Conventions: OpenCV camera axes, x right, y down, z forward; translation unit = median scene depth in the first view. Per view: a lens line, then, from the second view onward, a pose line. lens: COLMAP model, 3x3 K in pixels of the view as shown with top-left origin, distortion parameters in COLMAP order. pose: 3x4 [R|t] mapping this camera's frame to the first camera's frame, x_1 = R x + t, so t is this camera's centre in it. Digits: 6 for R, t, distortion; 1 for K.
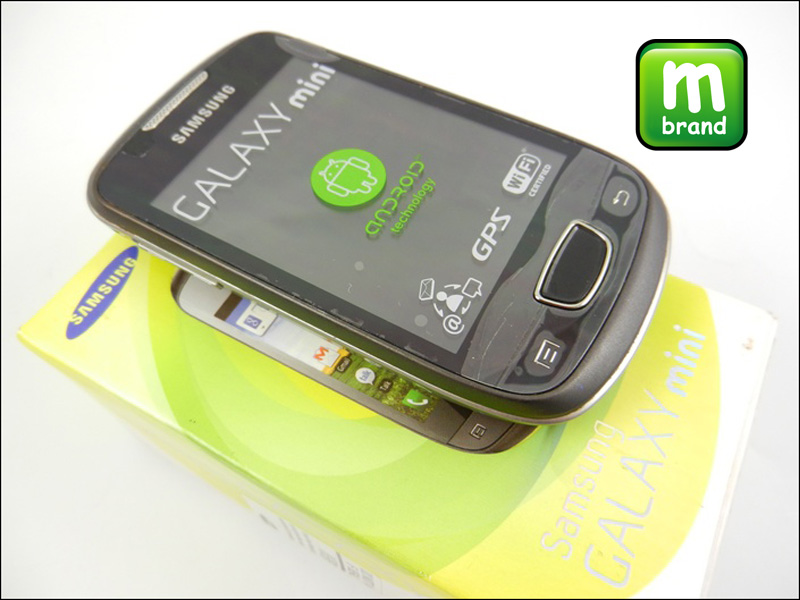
lens RADIAL K [[590.5, 0, 400.0], [0, 590.5, 300.0], [0, 0, 1]] dist [0.001085, 0.001979]
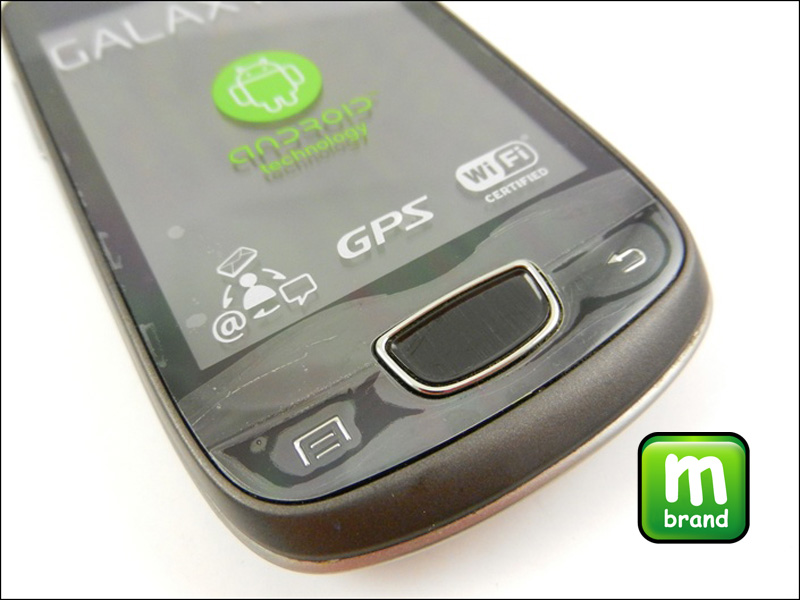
lens RADIAL K [[590.5, 0, 400.0], [0, 590.5, 300.0], [0, 0, 1]] dist [0.001085, 0.001979]
pose [[0.876705, 0.403027, -0.262598, 0.337265], [-0.412931, 0.910566, 0.018903, -0.057284], [0.246731, 0.091863, 0.964720, 0.397091]]
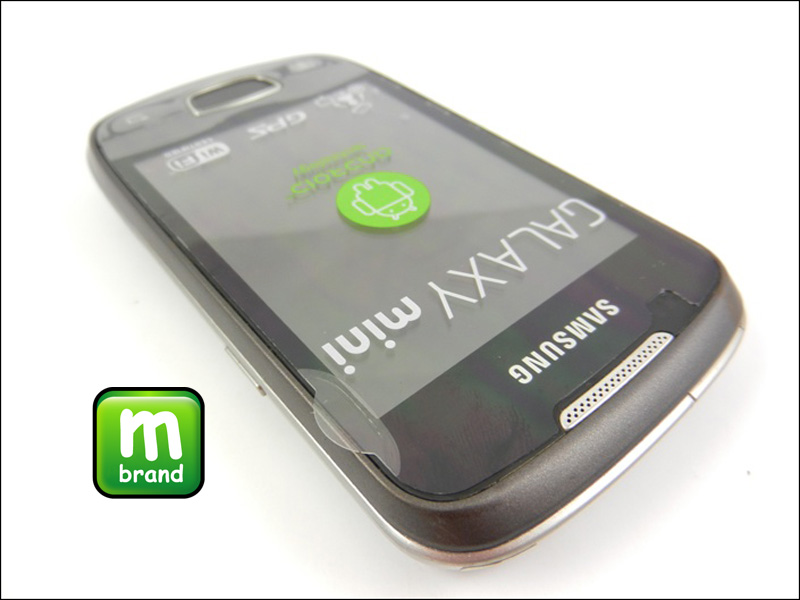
lens RADIAL K [[590.5, 0, 400.0], [0, 590.5, 300.0], [0, 0, 1]] dist [0.001085, 0.001979]
pose [[-0.936507, -0.236074, 0.259275, -0.352784], [0.311035, -0.217874, 0.925088, -0.984779], [-0.161900, 0.946995, 0.277468, 0.915502]]
